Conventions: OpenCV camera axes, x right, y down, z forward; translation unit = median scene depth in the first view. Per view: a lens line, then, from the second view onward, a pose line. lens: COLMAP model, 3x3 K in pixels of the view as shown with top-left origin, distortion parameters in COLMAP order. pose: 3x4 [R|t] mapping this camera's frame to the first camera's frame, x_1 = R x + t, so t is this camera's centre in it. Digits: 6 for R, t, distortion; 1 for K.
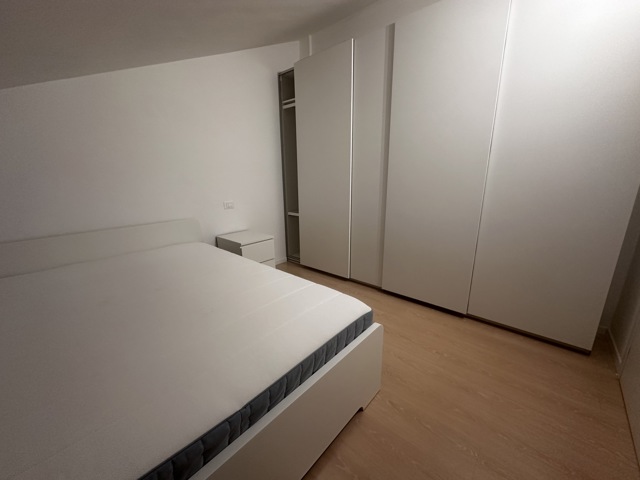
lens RADIAL K [[254.8, 0, 319.3], [0, 254.8, 240.9], [0, 0, 1]] dist [-0.002755, 0.000464]
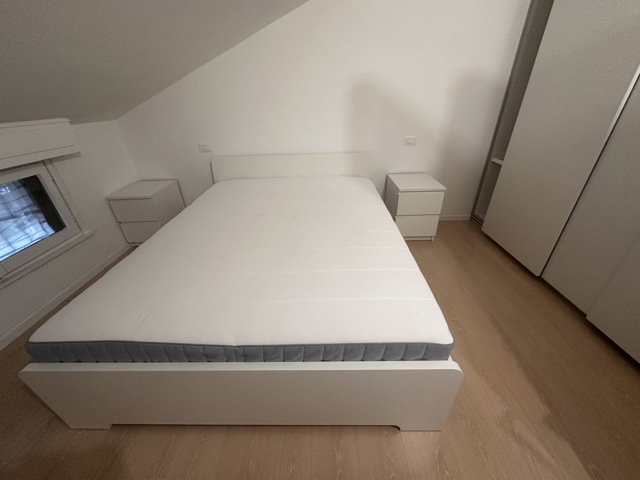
lens RADIAL K [[254.8, 0, 319.3], [0, 254.8, 240.9], [0, 0, 1]] dist [-0.002755, 0.000464]
pose [[0.646302, 0.367660, -0.668670, 0.158317], [-0.160855, 0.922227, 0.351601, -0.081688], [0.745935, -0.119681, 0.655177, 0.149319]]
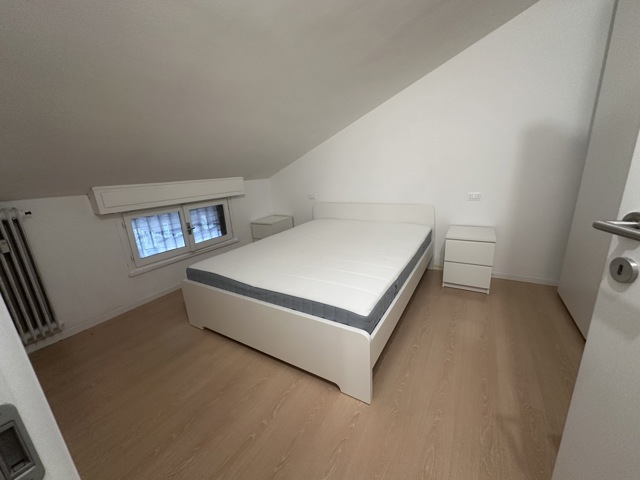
lens RADIAL K [[256.1, 0, 318.8], [0, 256.1, 238.9], [0, 0, 1]] dist [-0.001759, 0.000273]
pose [[0.164732, 0.257414, -0.952156, 0.494205], [-0.184710, 0.956317, 0.226582, -0.099885], [0.968889, 0.138548, 0.205083, 0.273526]]
